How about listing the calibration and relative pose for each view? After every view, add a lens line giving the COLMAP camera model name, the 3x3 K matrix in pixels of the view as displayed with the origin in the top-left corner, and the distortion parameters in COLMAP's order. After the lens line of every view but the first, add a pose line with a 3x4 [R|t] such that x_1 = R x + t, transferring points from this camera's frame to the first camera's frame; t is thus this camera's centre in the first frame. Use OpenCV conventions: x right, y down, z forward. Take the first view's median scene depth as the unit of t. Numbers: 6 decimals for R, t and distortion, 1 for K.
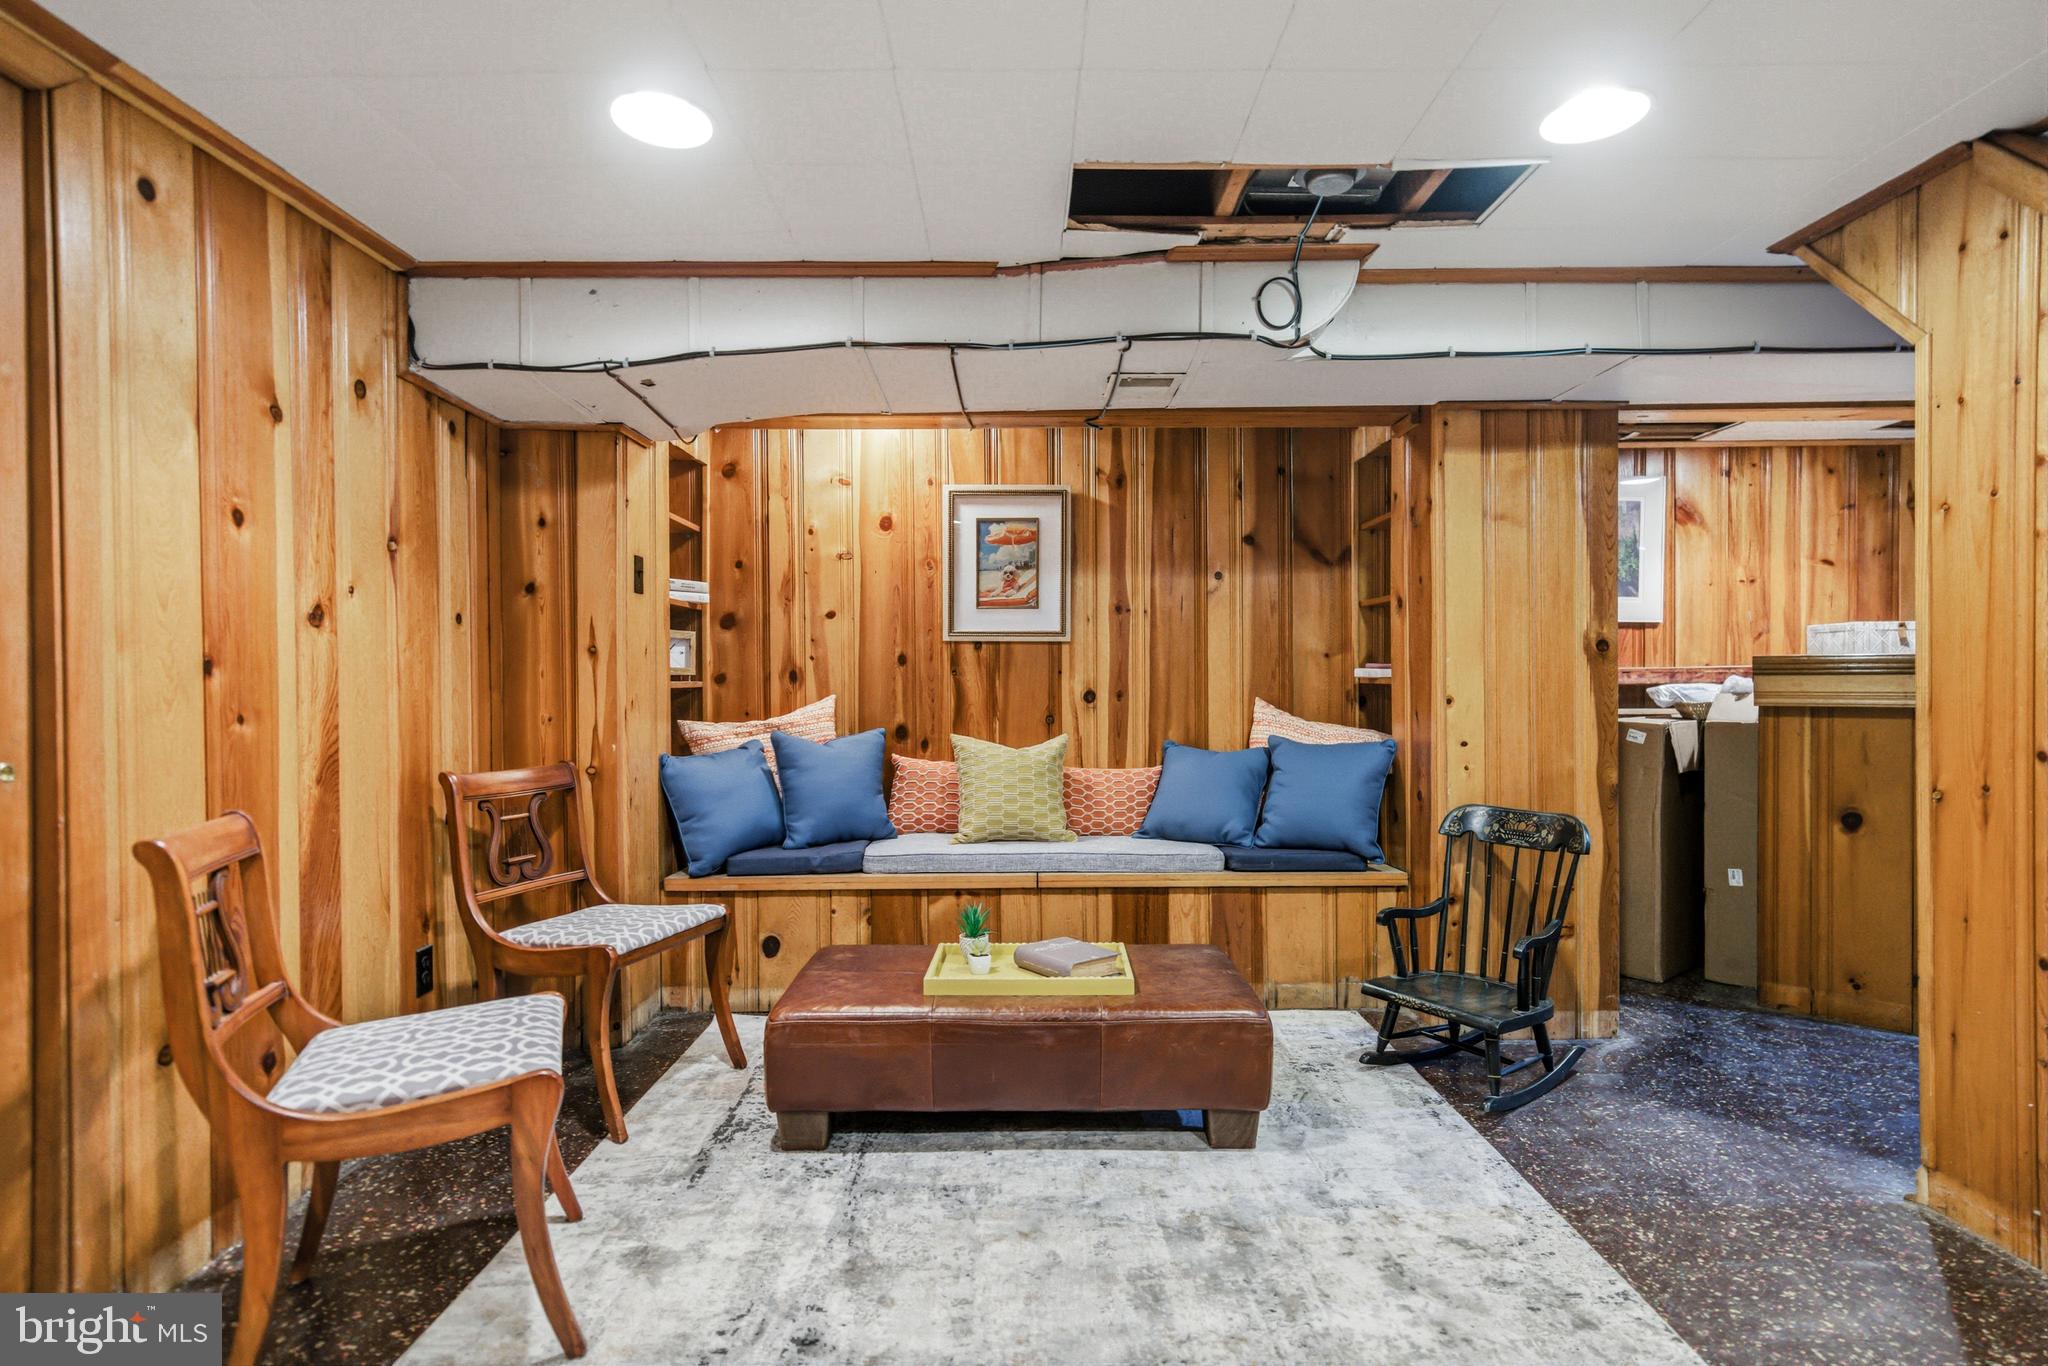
lens RADIAL K [[1036.0, 0, 1024.9], [0, 1036.0, 684.6], [0, 0, 1]] dist [0.005032, 0.003051]
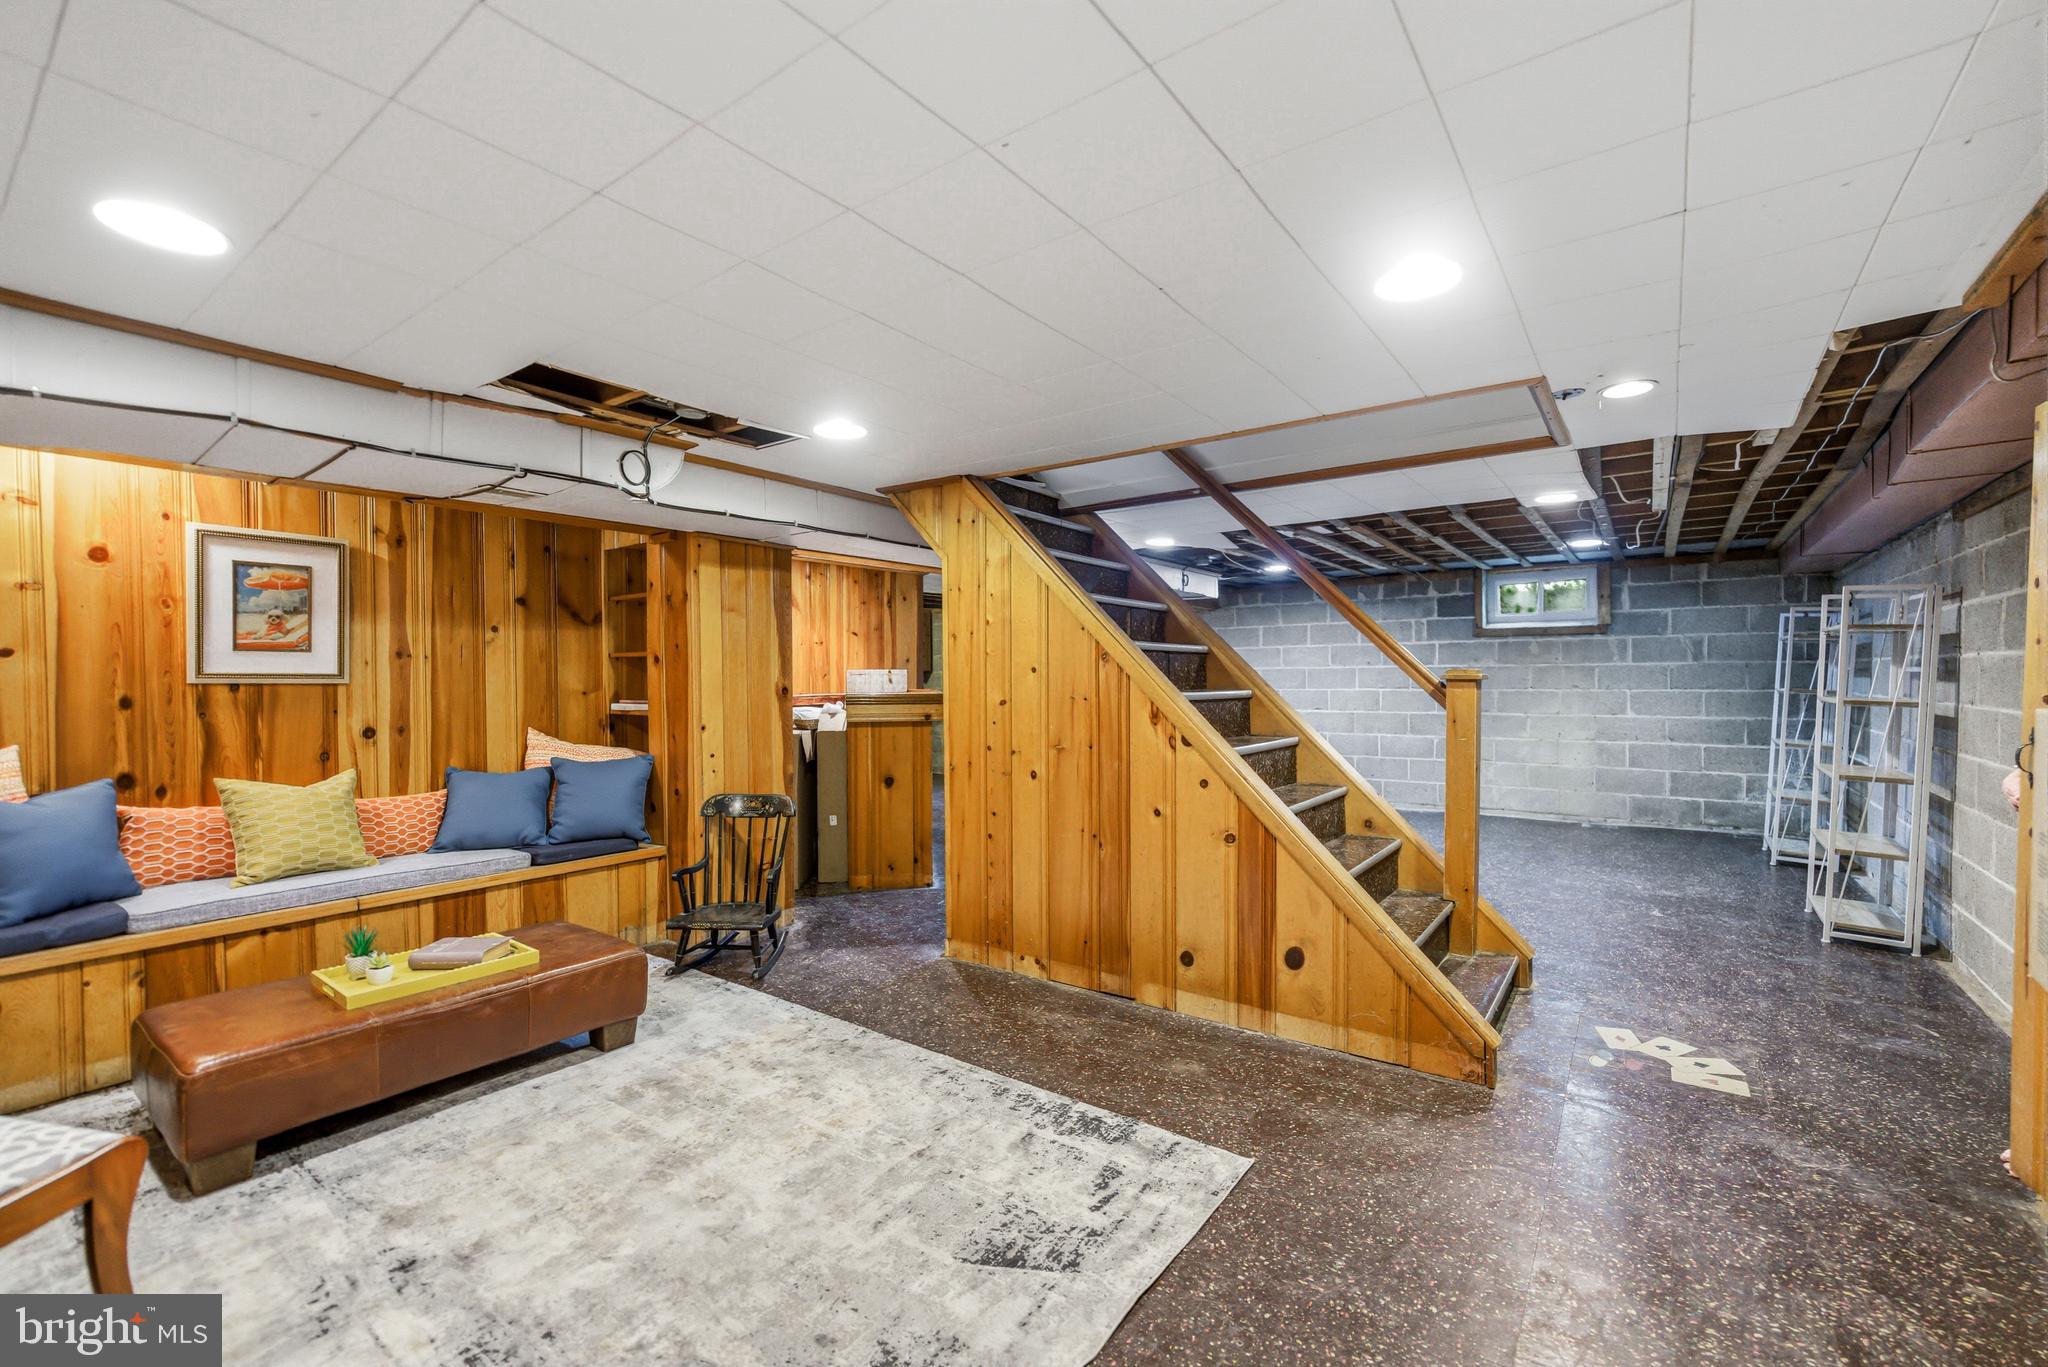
lens RADIAL K [[877.4, 0, 1021.4], [0, 877.4, 688.0], [0, 0, 1]] dist [-0.001676, 0.000634]
pose [[0.597962, -0.008222, 0.801483, -0.314299], [0.006434, 0.999964, 0.005458, -0.043250], [-0.801499, 0.001893, 0.597993, -0.133890]]
